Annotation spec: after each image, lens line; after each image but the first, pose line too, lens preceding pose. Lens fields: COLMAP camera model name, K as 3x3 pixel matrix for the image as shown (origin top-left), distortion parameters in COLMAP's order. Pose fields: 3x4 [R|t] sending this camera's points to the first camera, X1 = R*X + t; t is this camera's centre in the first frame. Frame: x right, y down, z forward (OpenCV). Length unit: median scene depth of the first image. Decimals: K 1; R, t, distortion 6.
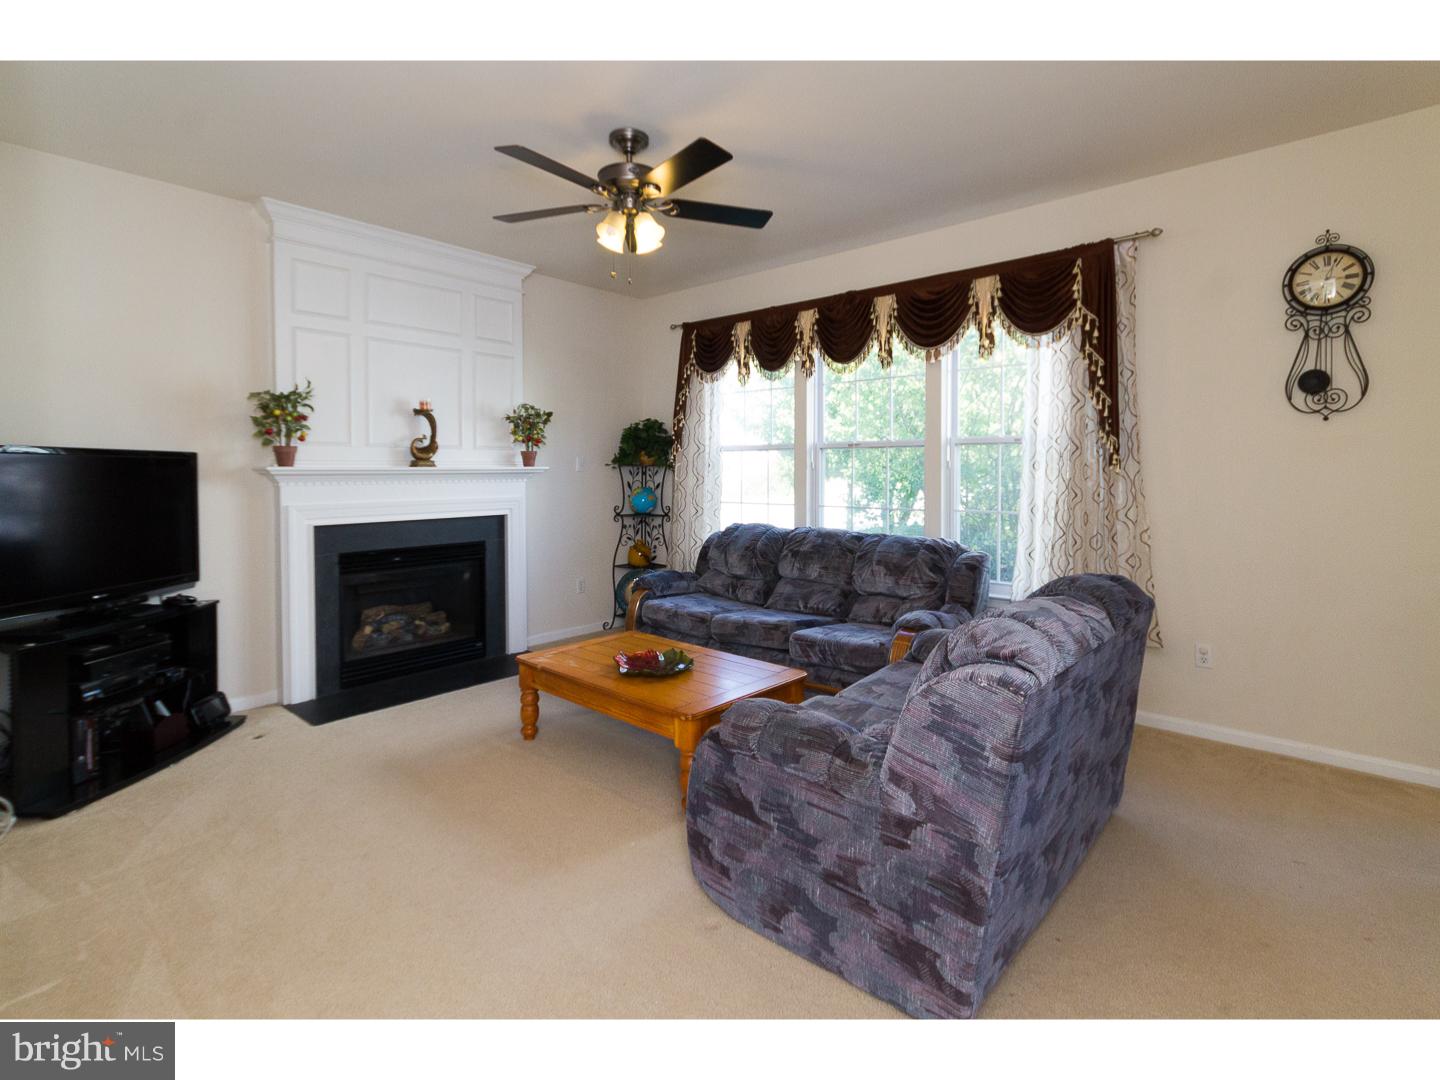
lens RADIAL K [[687.1, 0, 737.5], [0, 687.1, 486.2], [0, 0, 1]] dist [-0.000376, -0.000627]
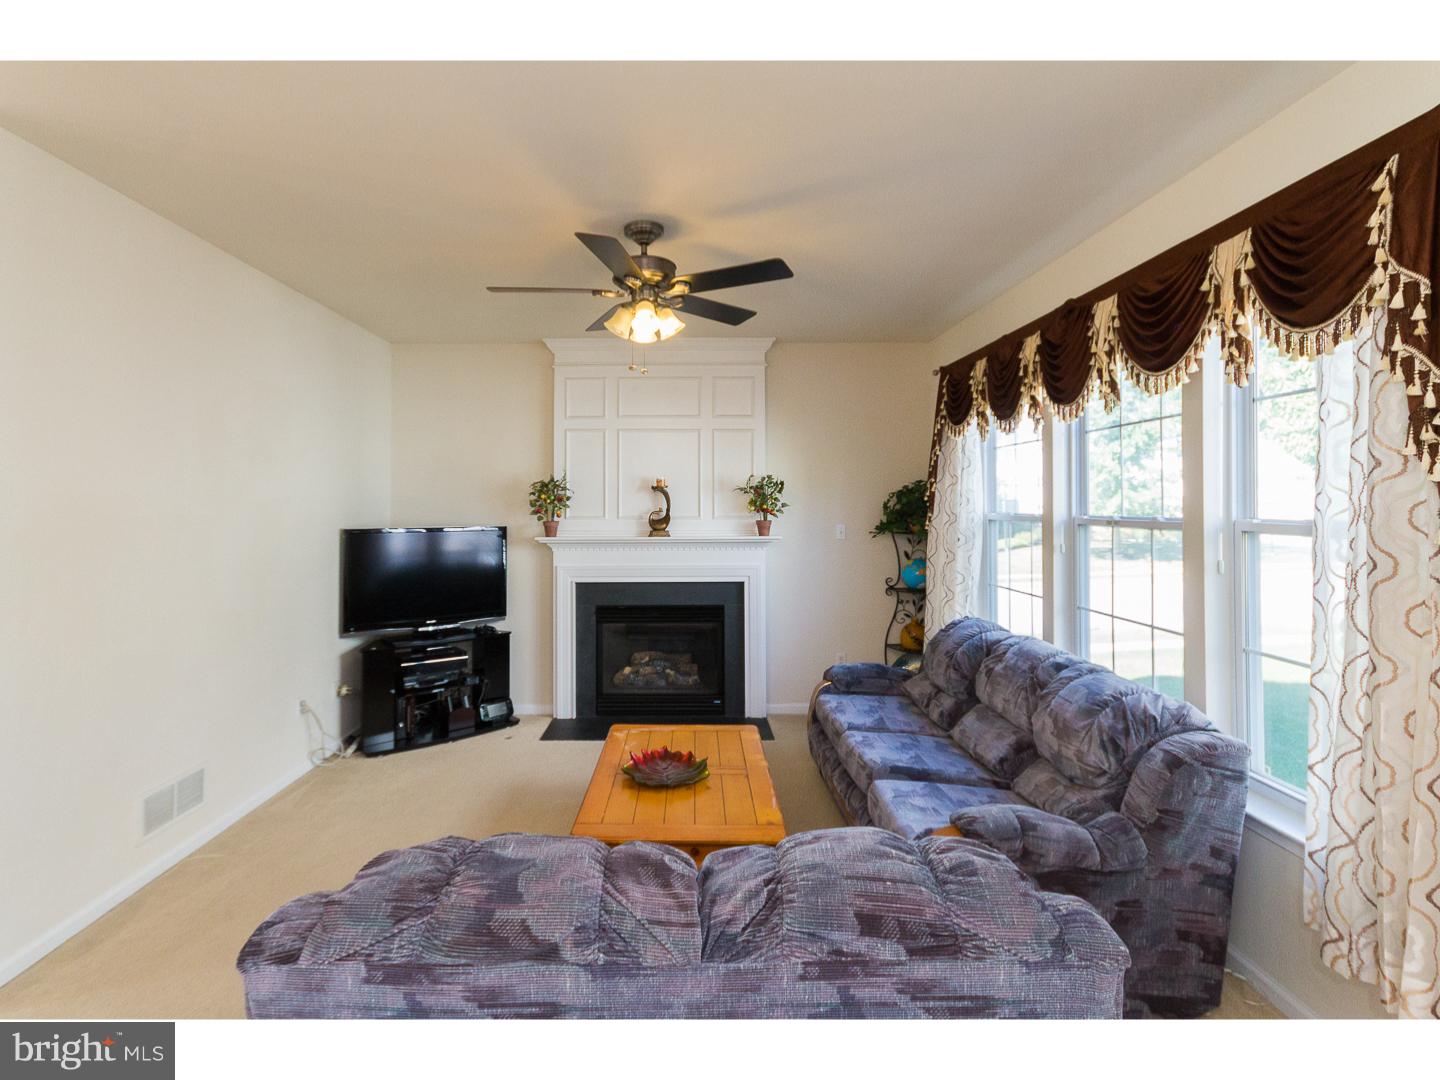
lens RADIAL K [[687.1, 0, 709.4], [0, 687.1, 500.8], [0, 0, 1]] dist [-0.000376, -0.000627]
pose [[0.663547, 0.000234, -0.748134, 0.487973], [-0.020728, 0.999622, -0.018072, -0.073118], [0.747847, 0.027499, 0.663301, 0.322140]]
